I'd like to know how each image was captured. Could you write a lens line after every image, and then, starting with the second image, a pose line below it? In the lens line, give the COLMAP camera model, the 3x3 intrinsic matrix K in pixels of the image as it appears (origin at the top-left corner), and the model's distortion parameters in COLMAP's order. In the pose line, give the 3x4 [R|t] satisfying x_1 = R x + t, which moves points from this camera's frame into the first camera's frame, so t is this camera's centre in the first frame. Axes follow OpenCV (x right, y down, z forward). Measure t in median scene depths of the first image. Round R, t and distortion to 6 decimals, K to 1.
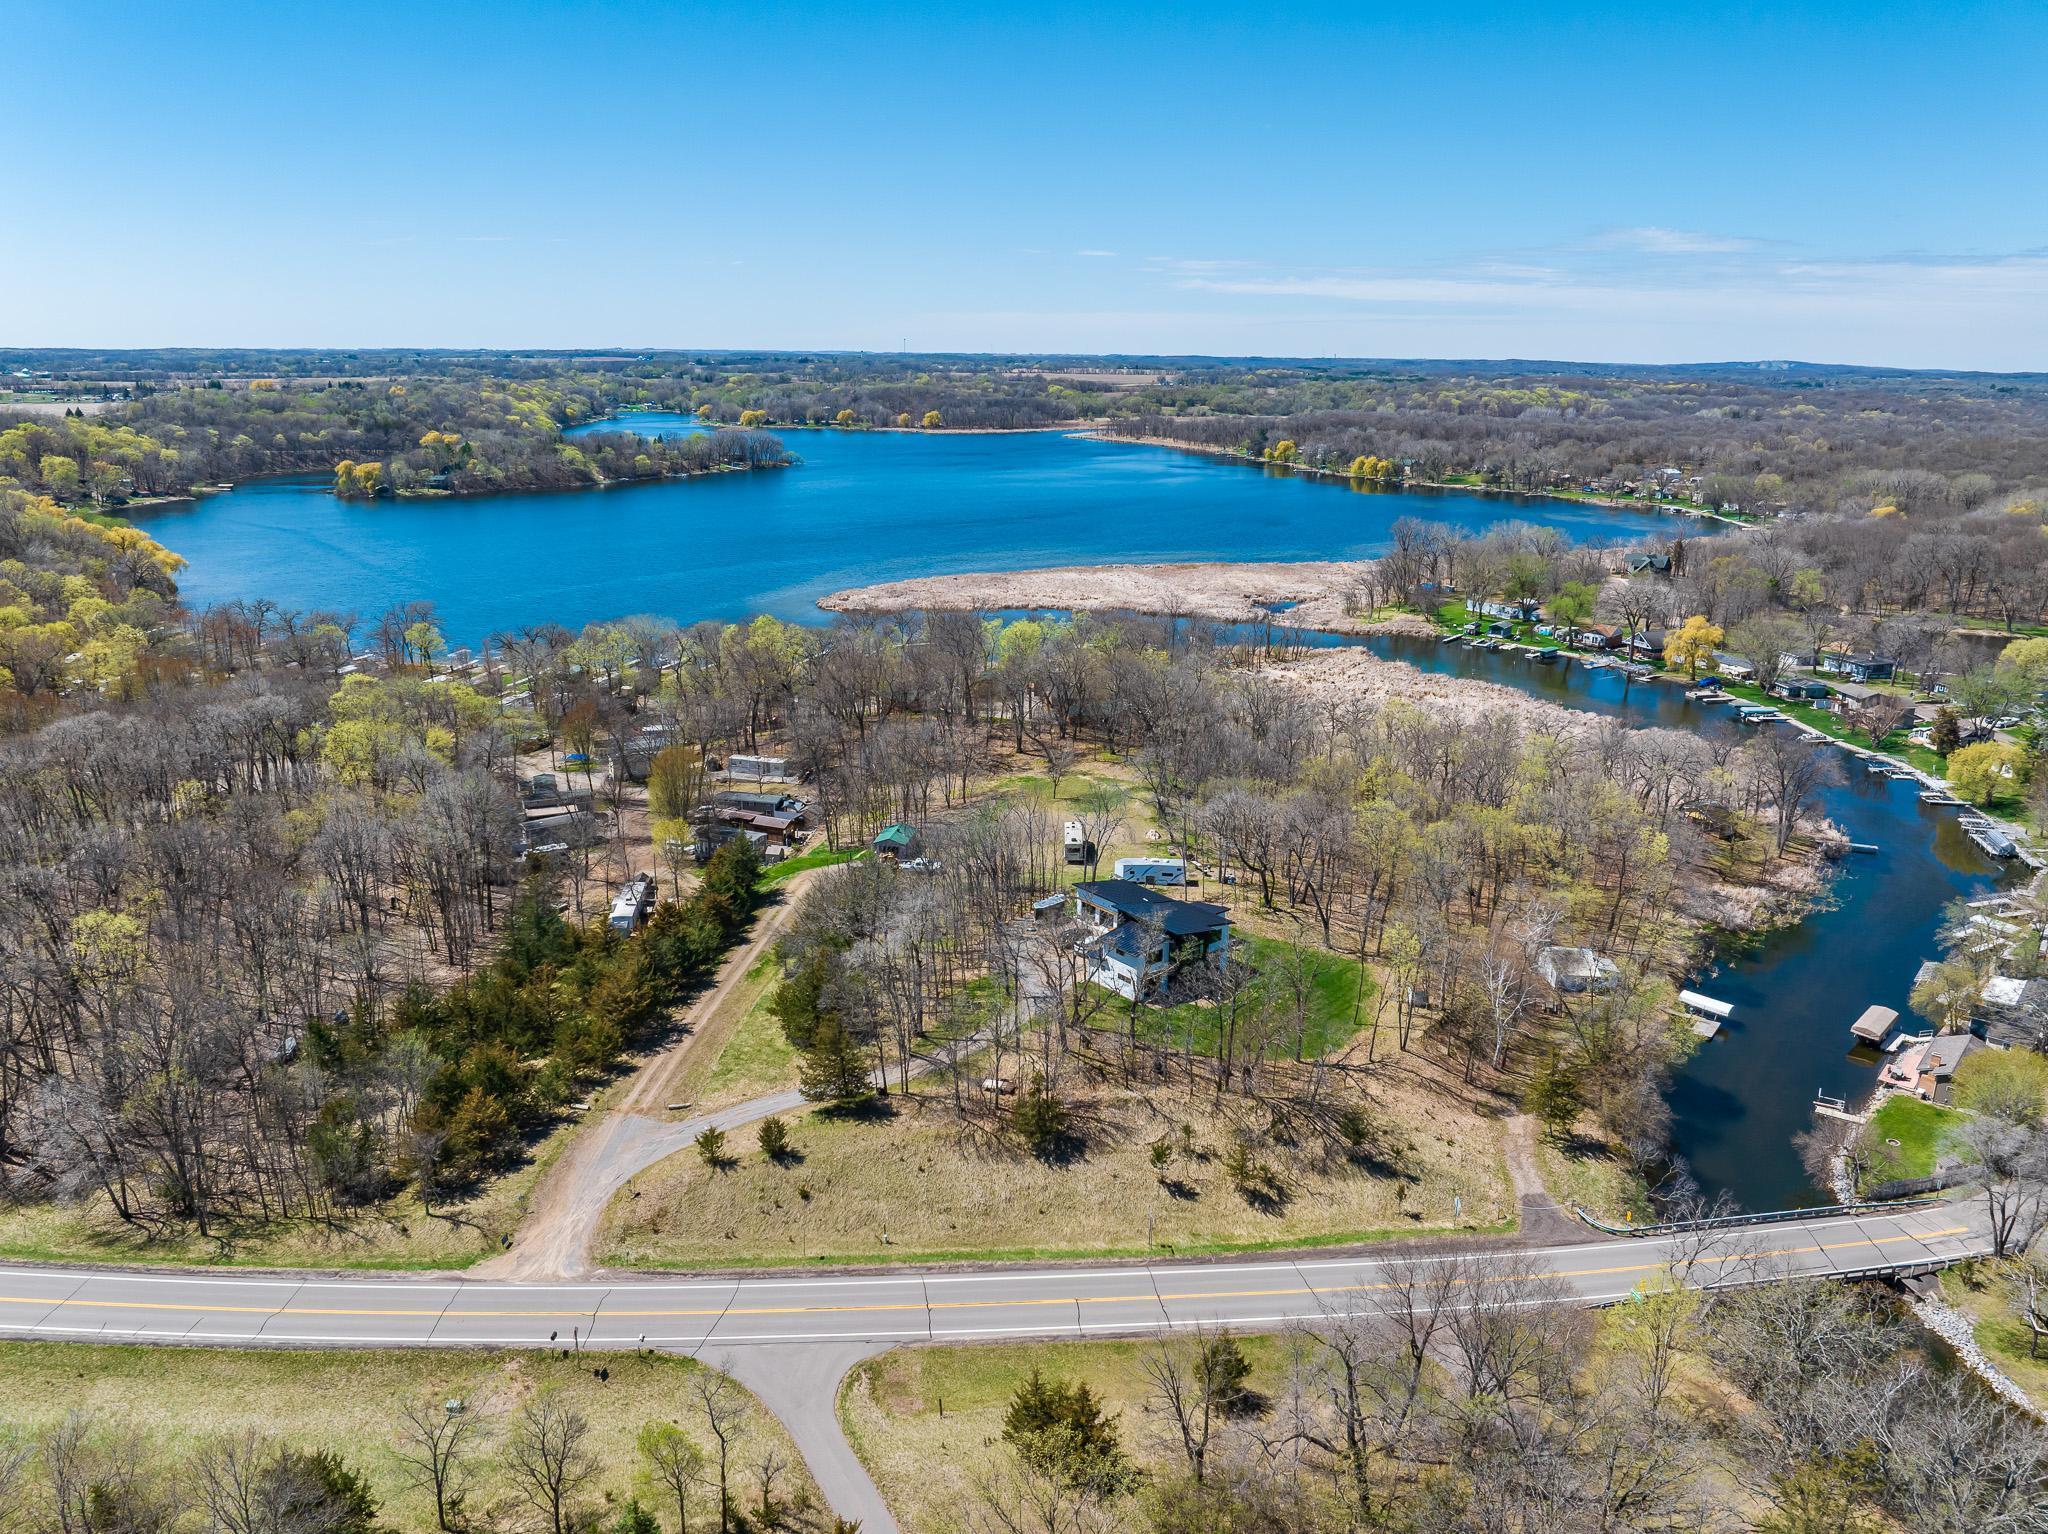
lens RADIAL K [[1432.2, 0, 1031.9], [0, 1432.2, 765.4], [0, 0, 1]] dist [-0.038905, 0.001453]
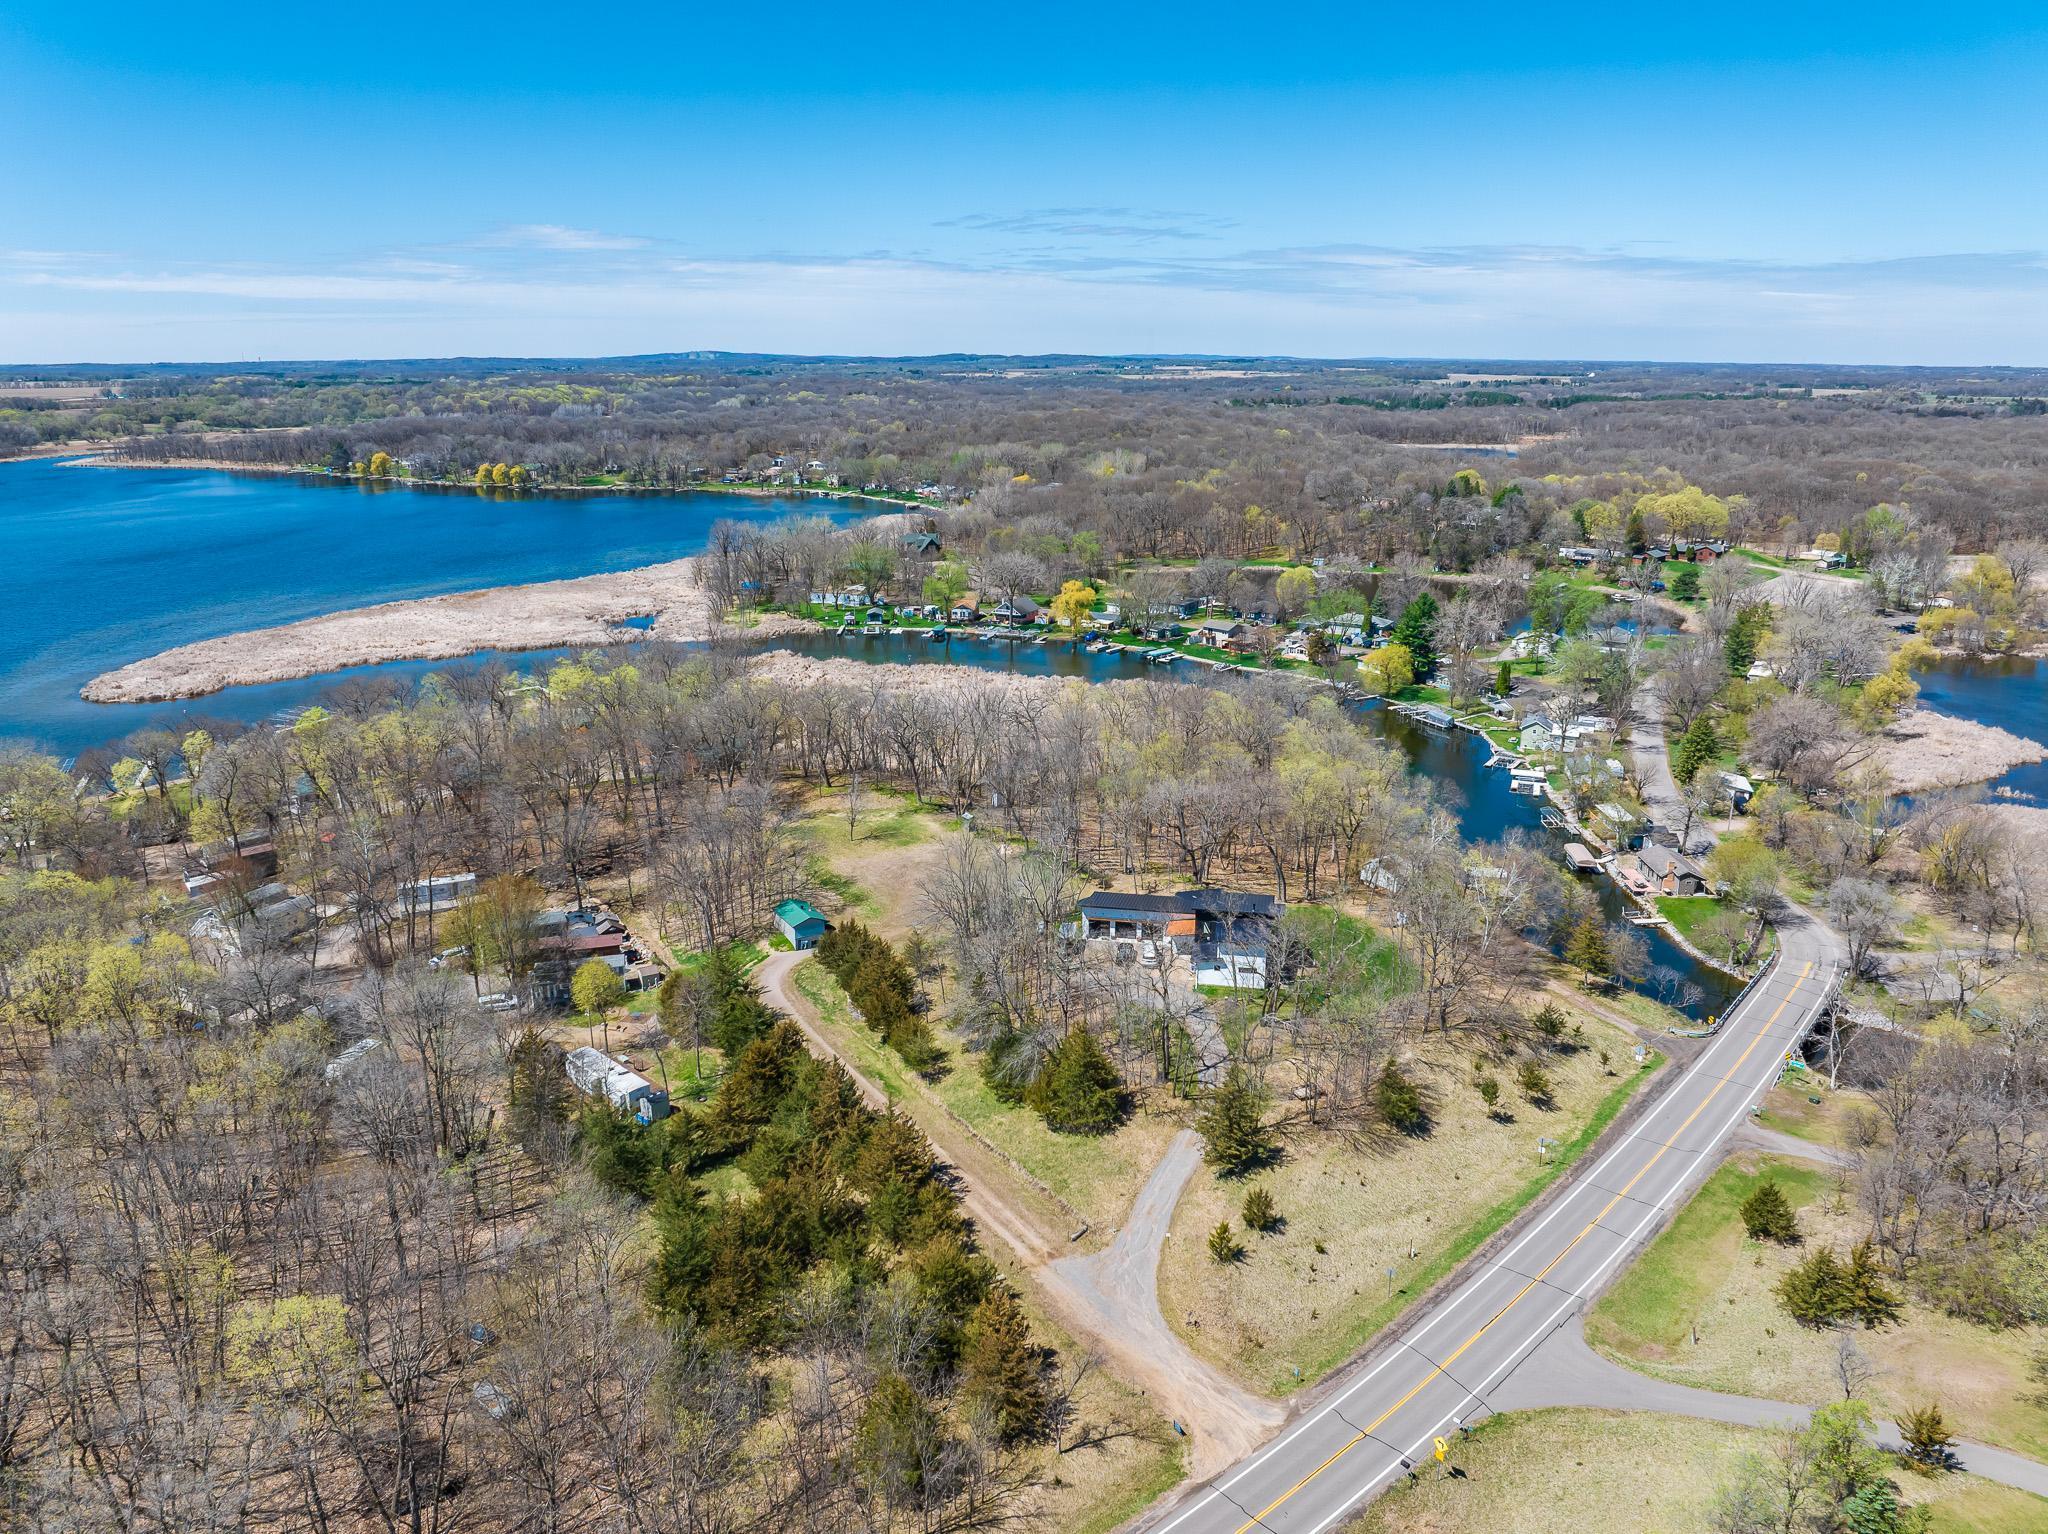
lens RADIAL K [[1436.2, 0, 1032.0], [0, 1436.2, 745.0], [0, 0, 1]] dist [-0.021579, -0.038288]
pose [[0.767853, -0.178650, 0.615212, -0.110102], [0.186056, 0.981125, 0.052689, -0.015755], [-0.613013, 0.074006, 0.786599, 0.043532]]
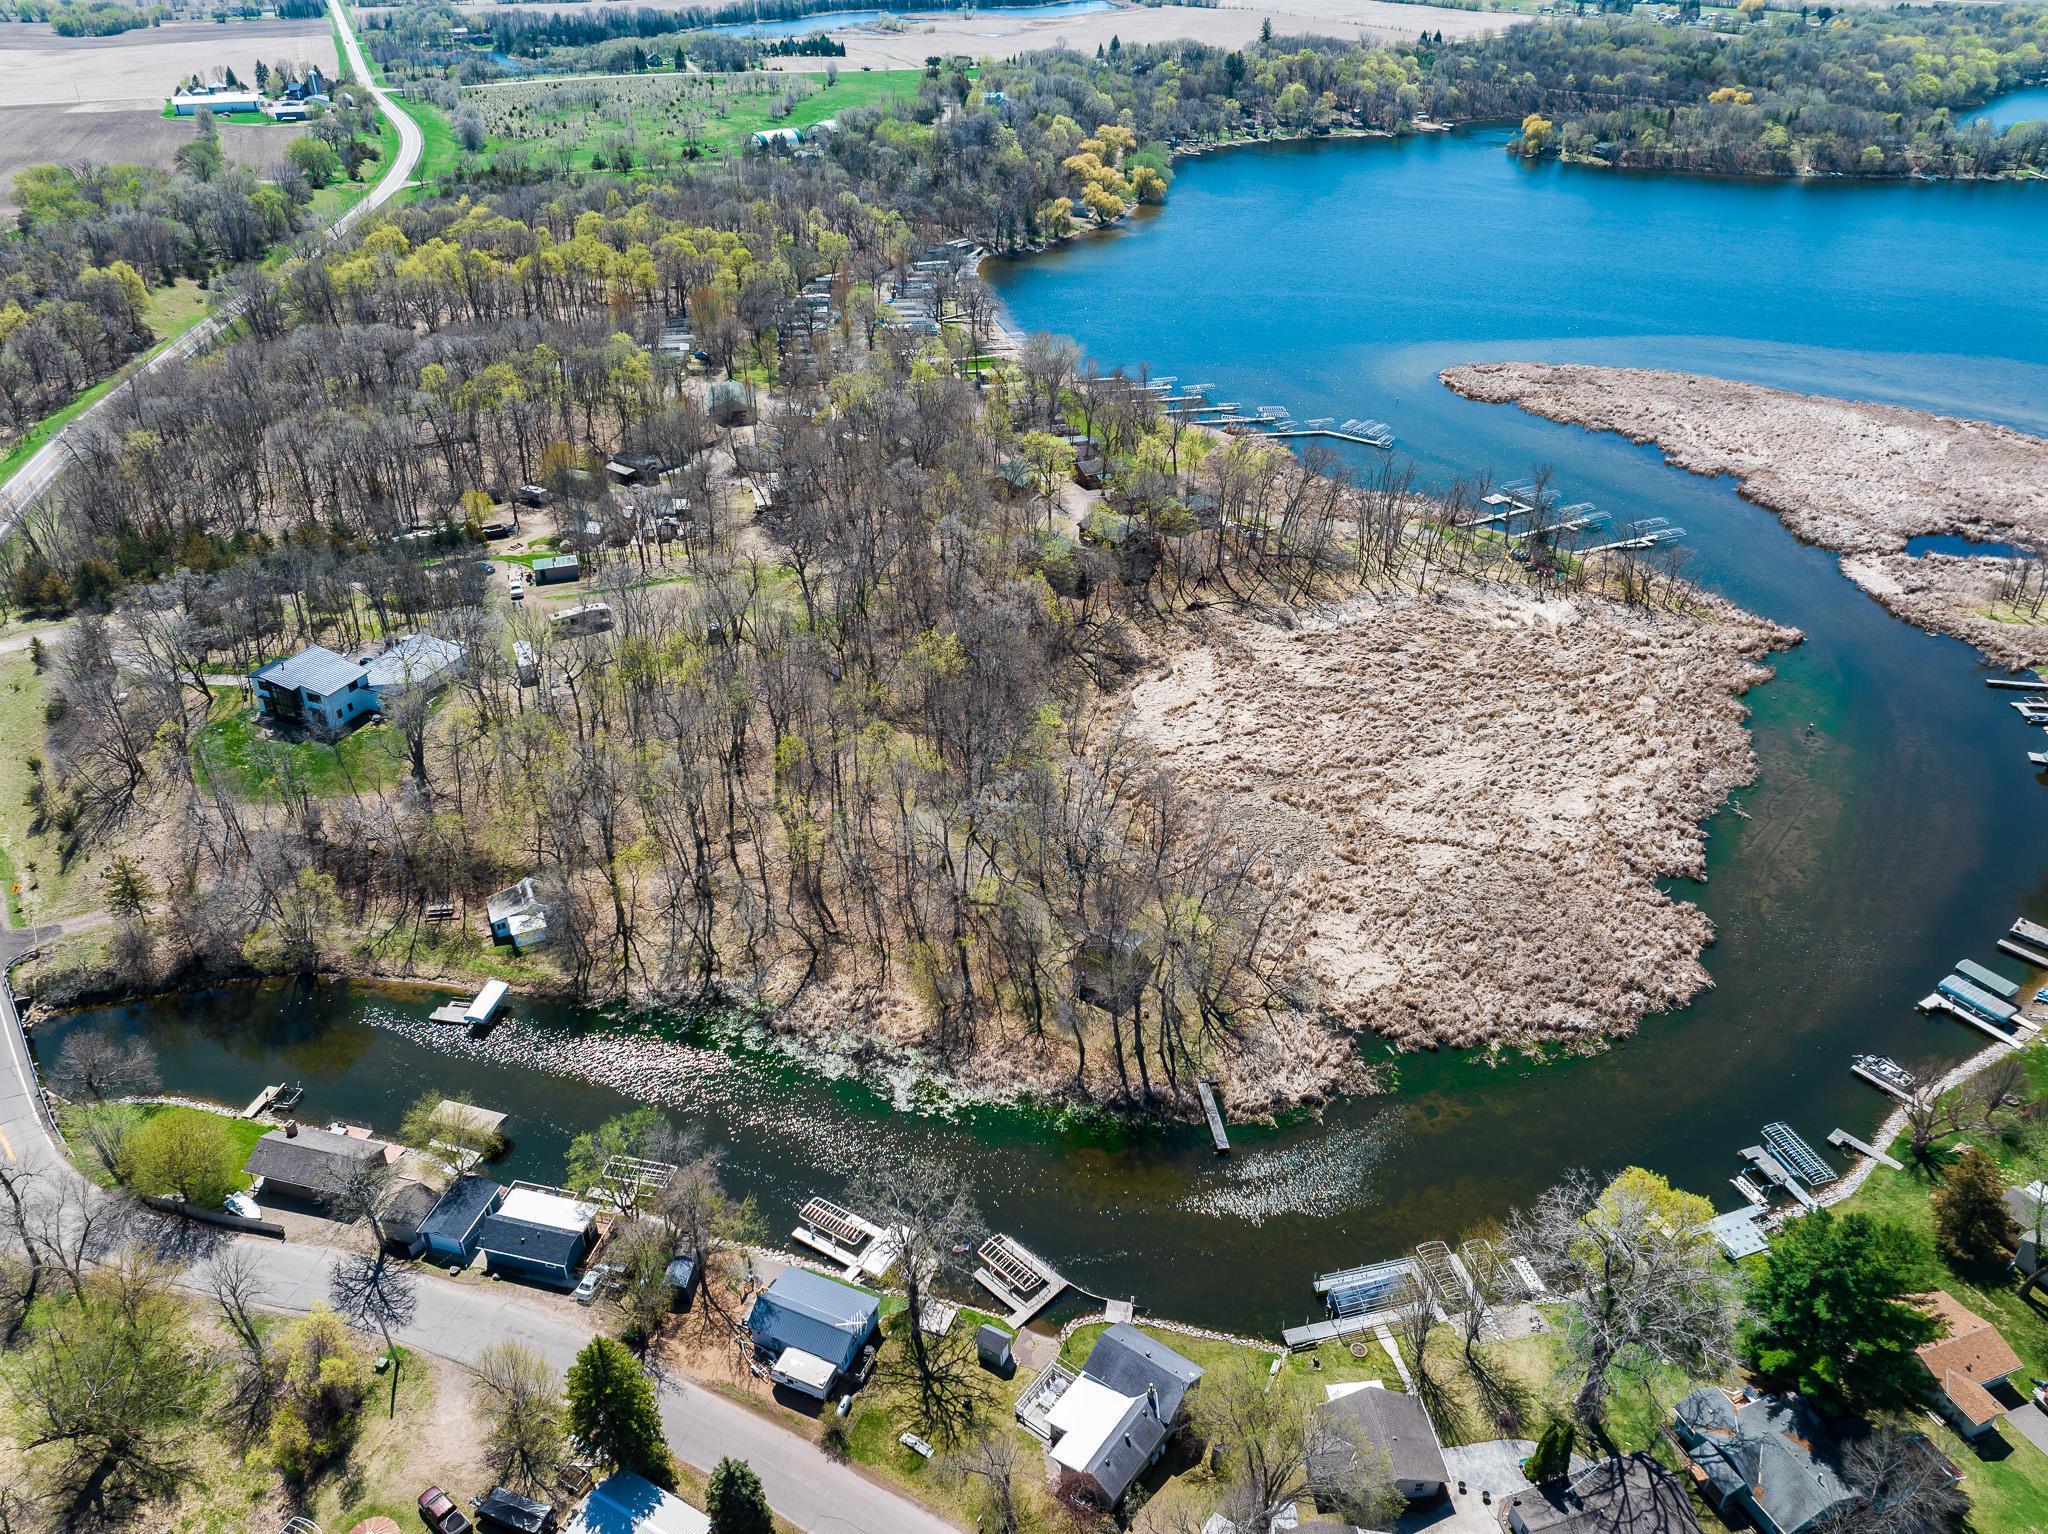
lens RADIAL K [[1434.7, 0, 1028.7], [0, 1434.7, 756.5], [0, 0, 1]] dist [-0.045311, 0.016397]
pose [[0.479492, 0.443371, -0.757304, 0.236903], [-0.245471, 0.896295, 0.369323, -0.075799], [0.842515, 0.008809, 0.538601, 0.146511]]
